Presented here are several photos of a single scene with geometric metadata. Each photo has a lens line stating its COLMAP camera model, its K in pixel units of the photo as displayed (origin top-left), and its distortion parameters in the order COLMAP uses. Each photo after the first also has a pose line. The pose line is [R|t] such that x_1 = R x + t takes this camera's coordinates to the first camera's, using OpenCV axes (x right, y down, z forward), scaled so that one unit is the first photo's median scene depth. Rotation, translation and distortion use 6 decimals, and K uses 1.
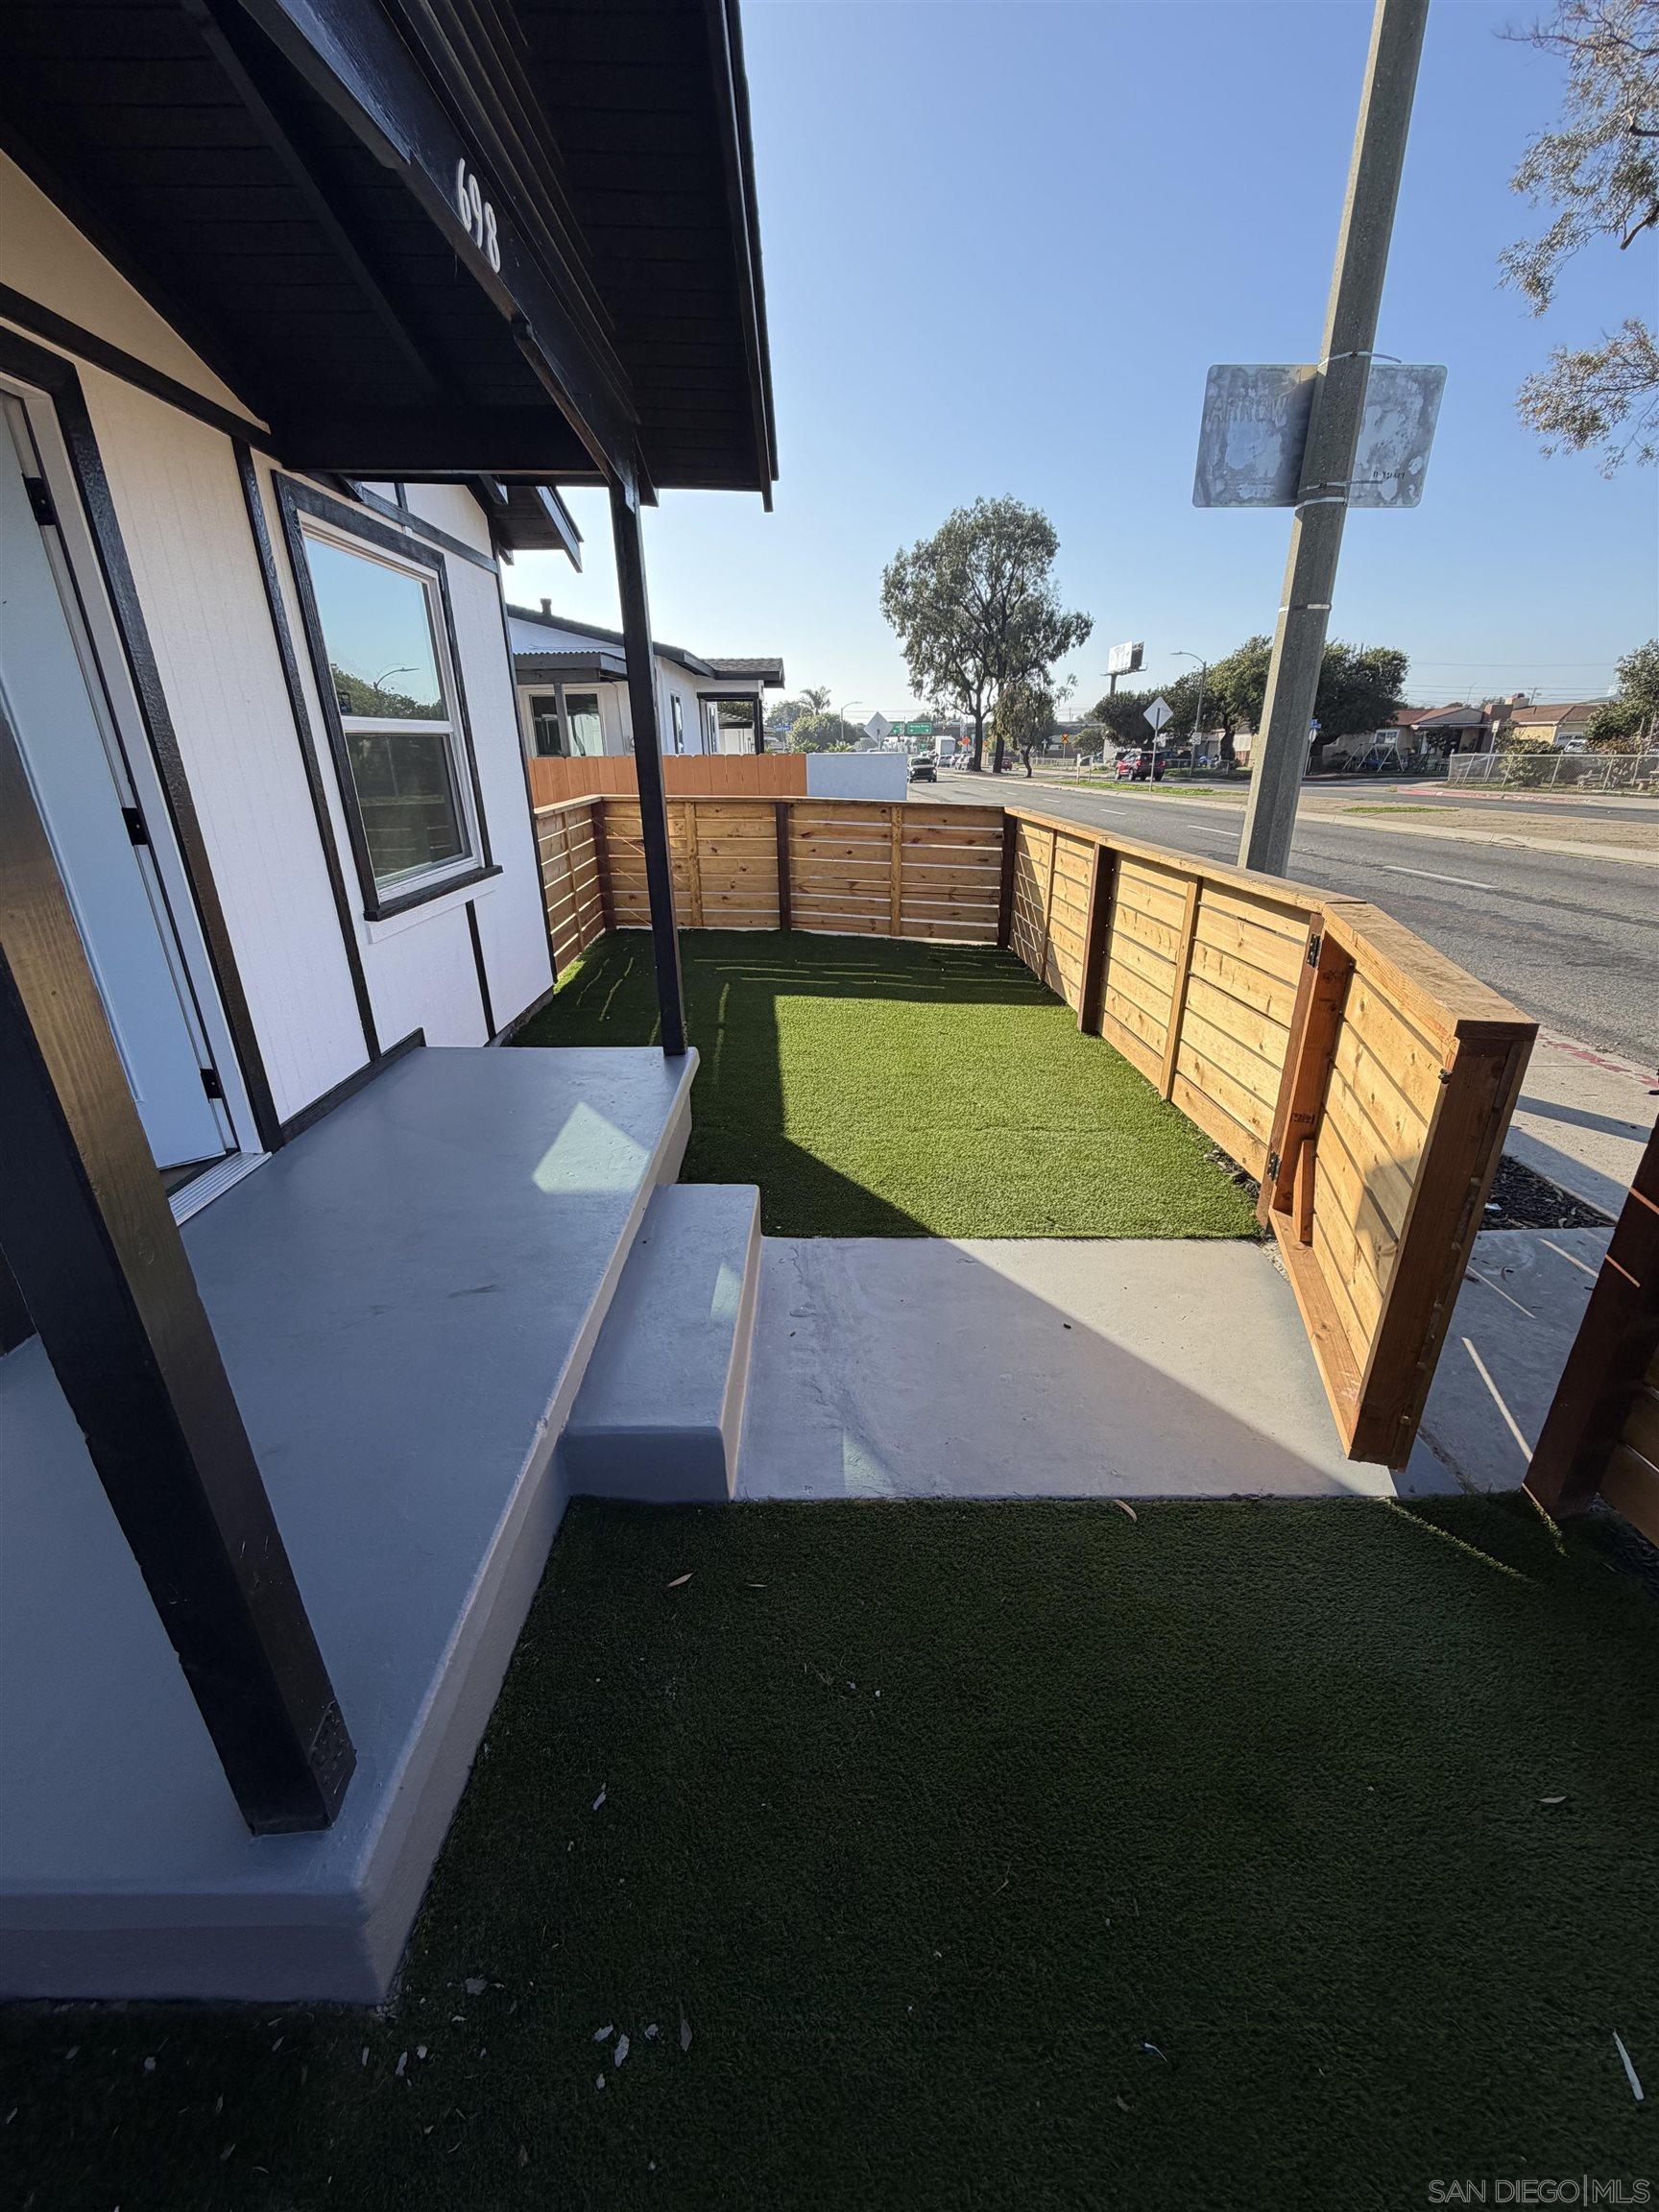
lens RADIAL K [[882.0, 0, 830.6], [0, 882.0, 1099.3], [0, 0, 1]] dist [0.000642, 0.000063]
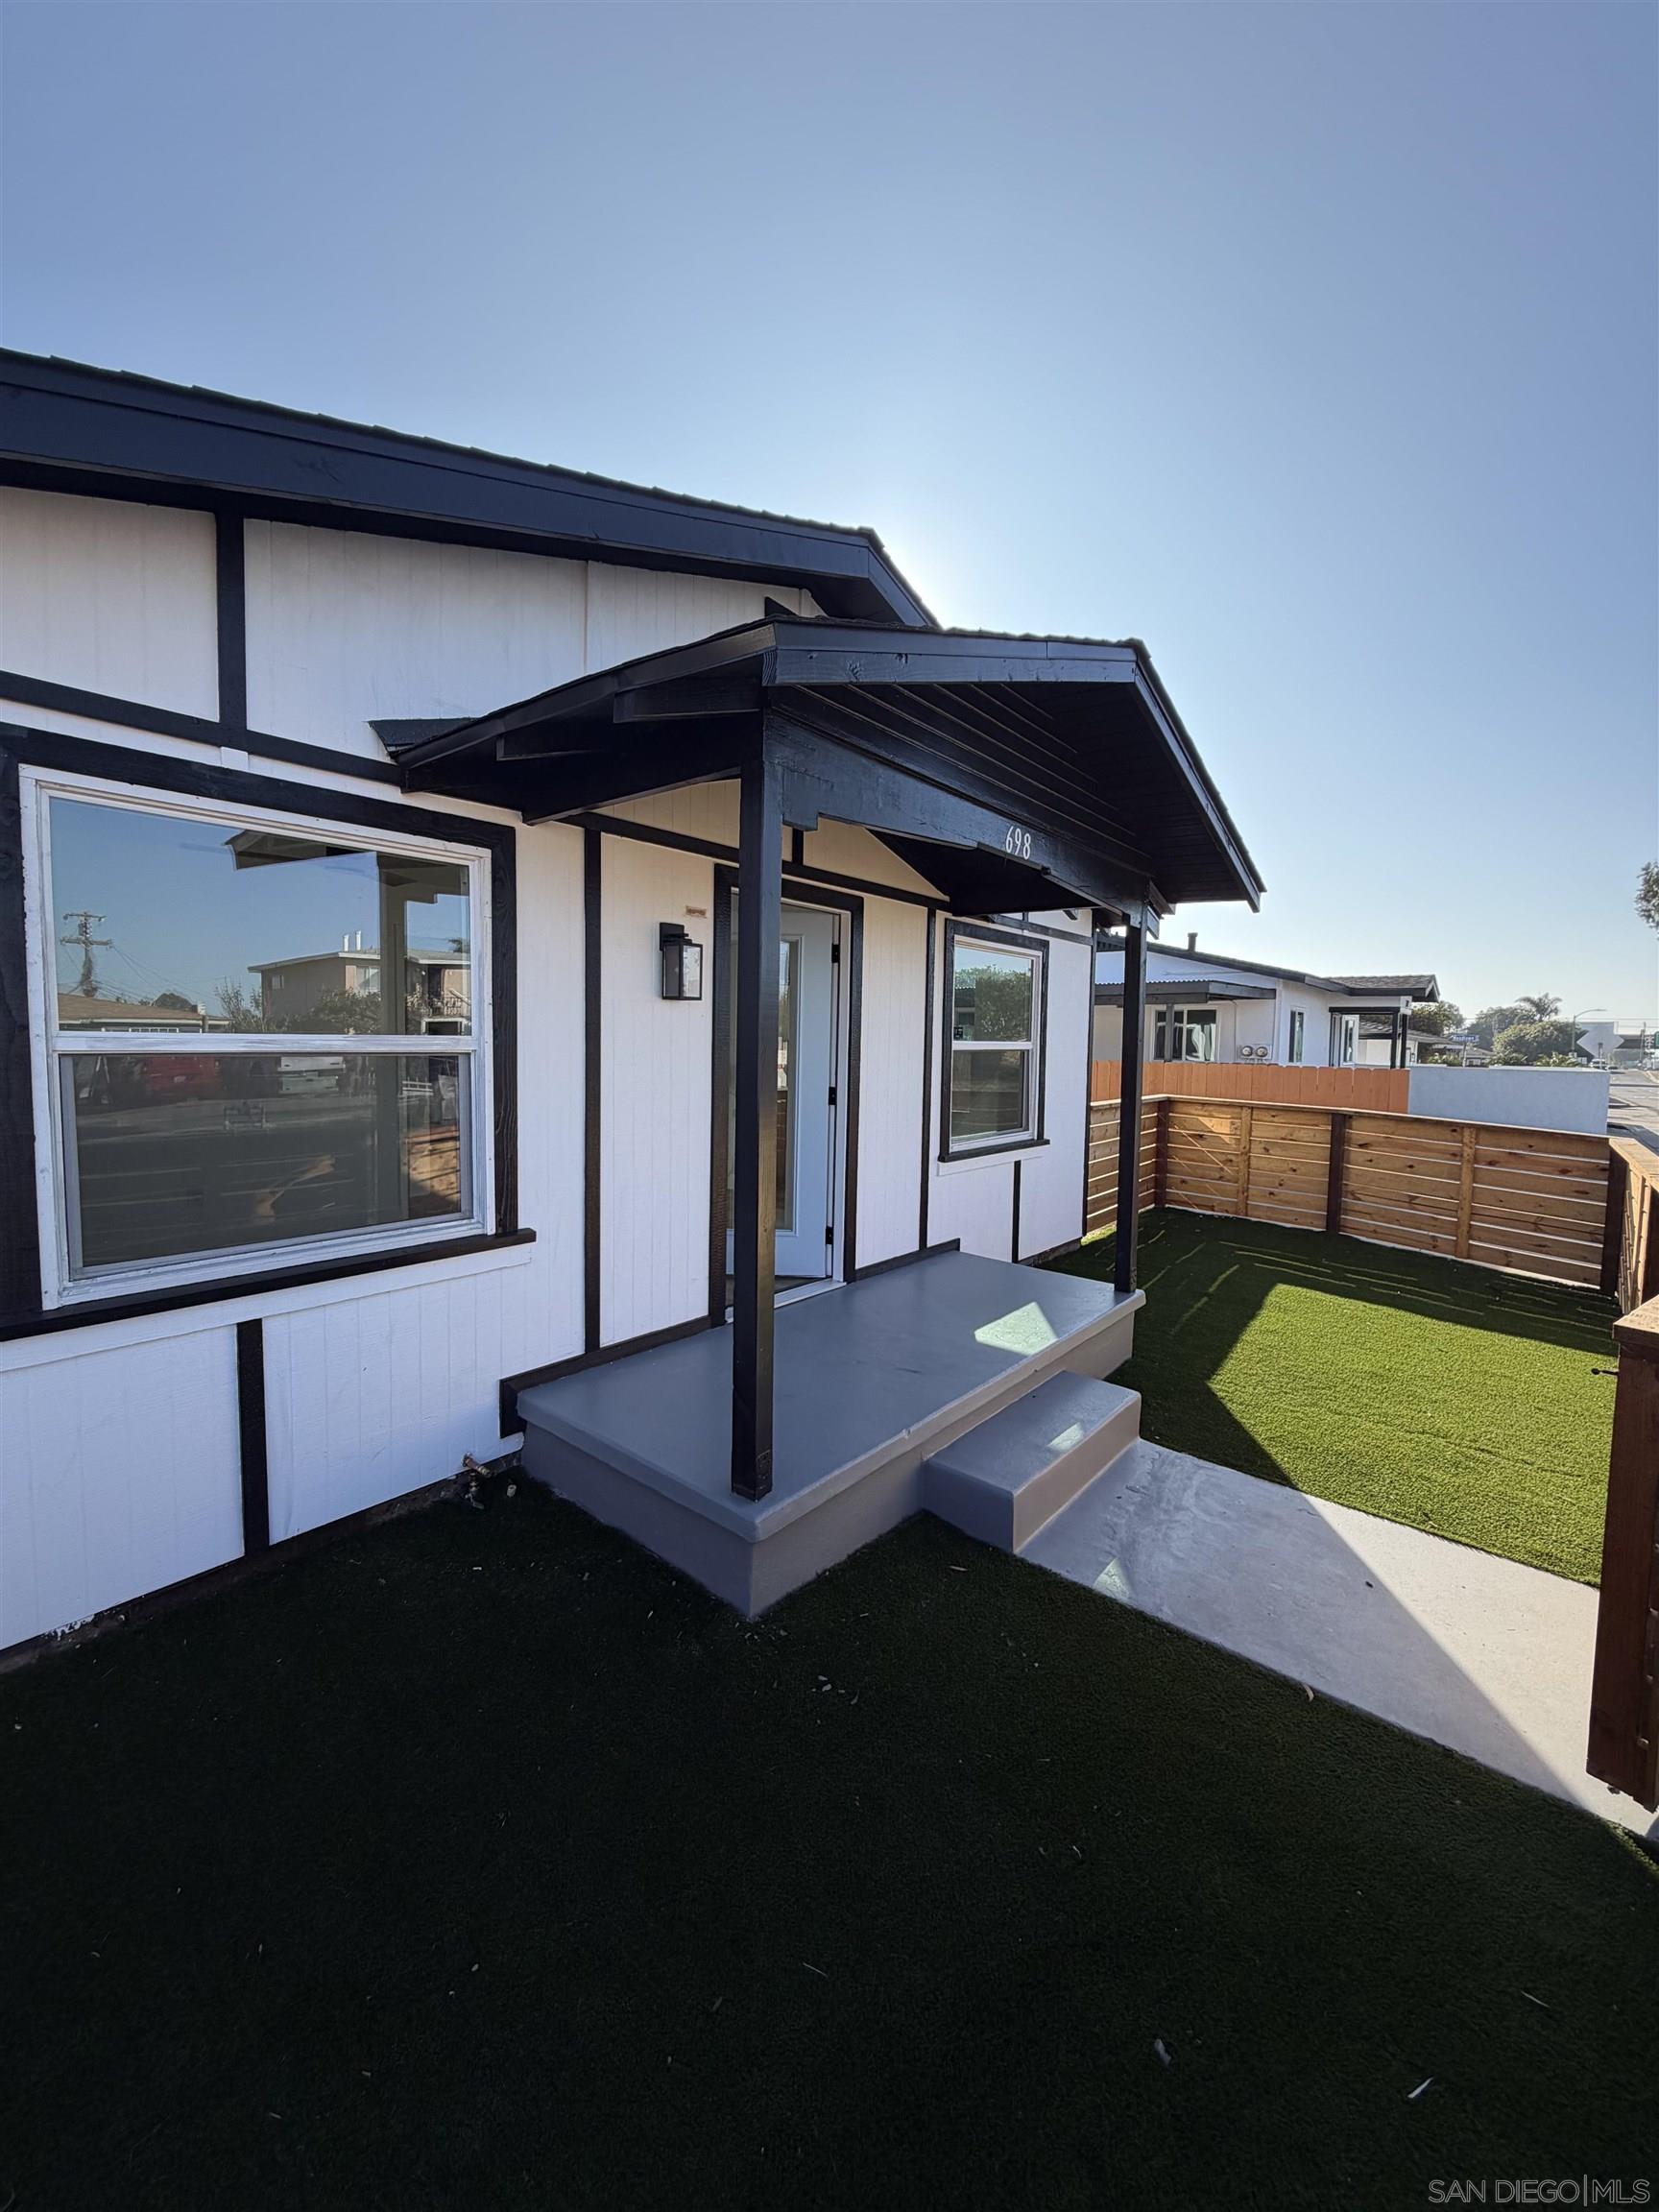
lens RADIAL K [[882.0, 0, 833.5], [0, 882.0, 1099.4], [0, 0, 1]] dist [0.000642, 0.000063]
pose [[0.769823, 0.073225, -0.634043, 0.288738], [-0.267323, 0.939058, -0.216120, 0.075911], [0.579578, 0.335868, 0.742484, -0.283286]]
